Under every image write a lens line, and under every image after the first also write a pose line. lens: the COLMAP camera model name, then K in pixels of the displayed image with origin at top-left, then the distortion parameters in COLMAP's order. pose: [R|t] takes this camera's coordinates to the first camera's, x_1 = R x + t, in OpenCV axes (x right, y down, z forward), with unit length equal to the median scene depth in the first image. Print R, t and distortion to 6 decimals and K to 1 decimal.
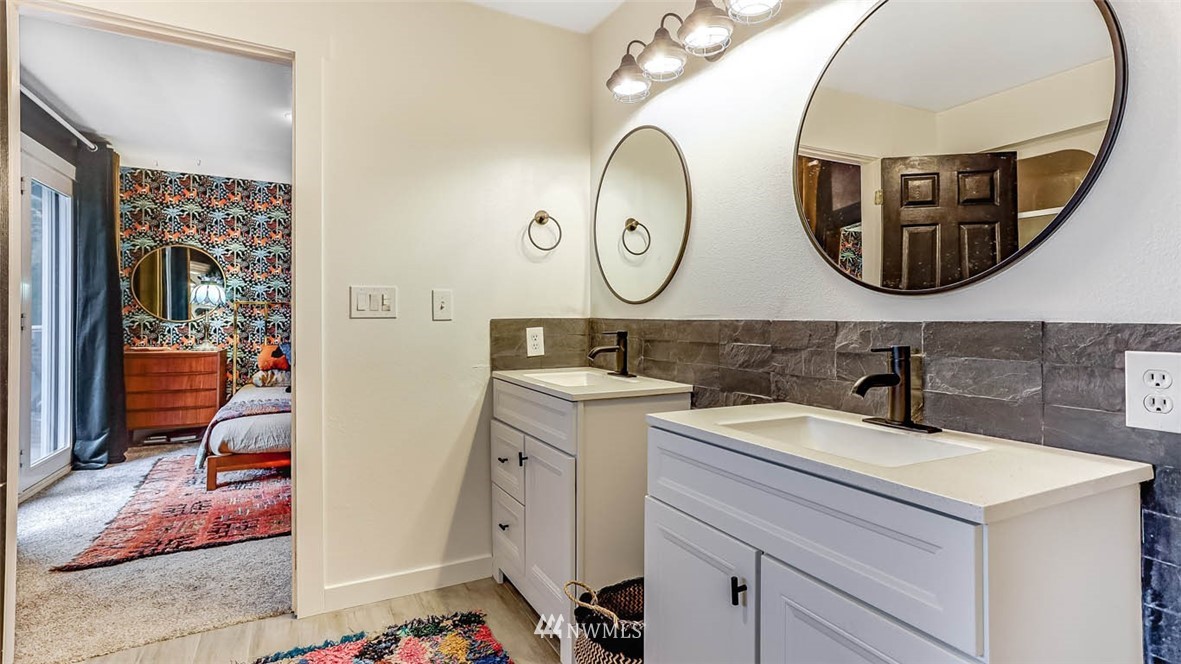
lens RADIAL K [[586.4, 0, 595.0], [0, 586.4, 321.0], [0, 0, 1]] dist [-0.027295, 0.017502]
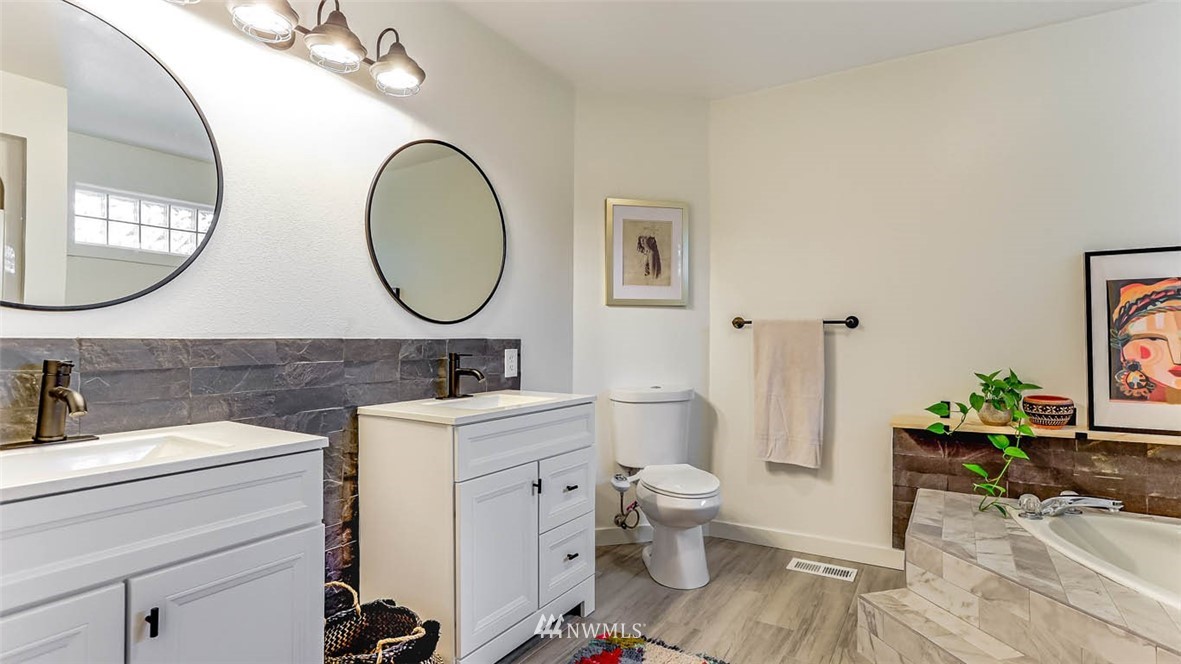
lens RADIAL K [[586.4, 0, 591.5], [0, 586.4, 325.1], [0, 0, 1]] dist [-0.027295, 0.017502]
pose [[-0.528805, 0.008358, 0.848702, -0.940005], [-0.005939, 0.999891, -0.013547, -0.015744], [-0.848722, -0.012204, -0.528698, 1.219054]]
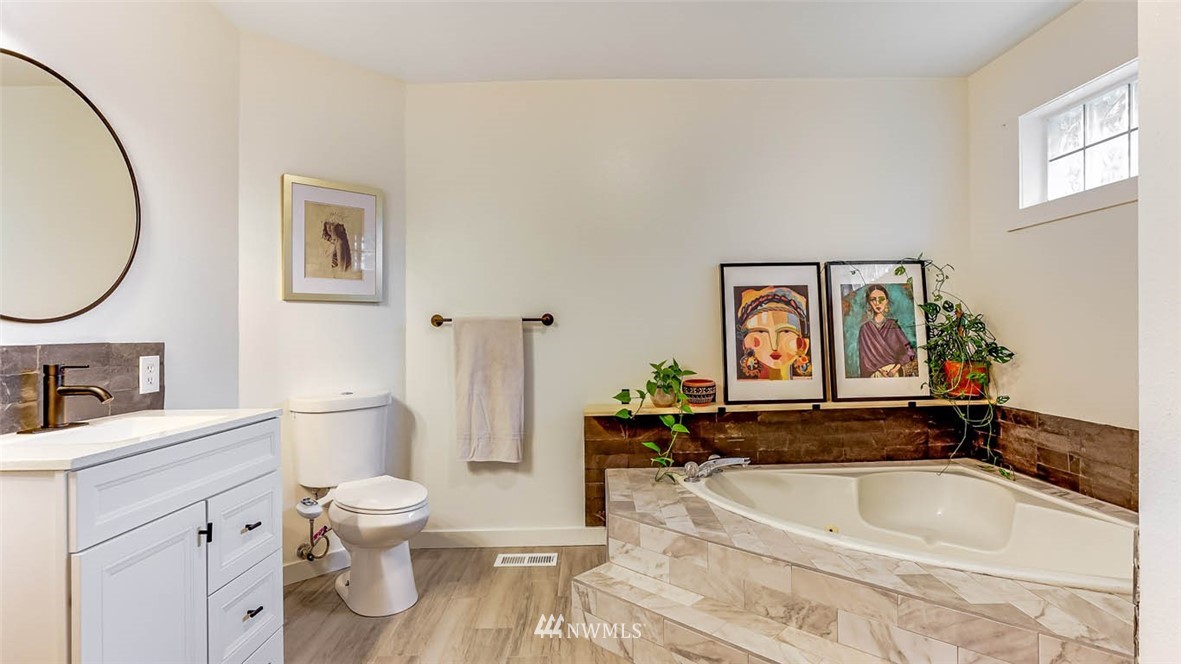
lens RADIAL K [[586.4, 0, 601.5], [0, 586.4, 324.0], [0, 0, 1]] dist [-0.027295, 0.017502]
pose [[-0.899972, 0.012881, 0.435757, -0.822846], [0.007897, 0.999881, -0.013248, -0.013484], [-0.435875, -0.008482, -0.899967, 1.228977]]
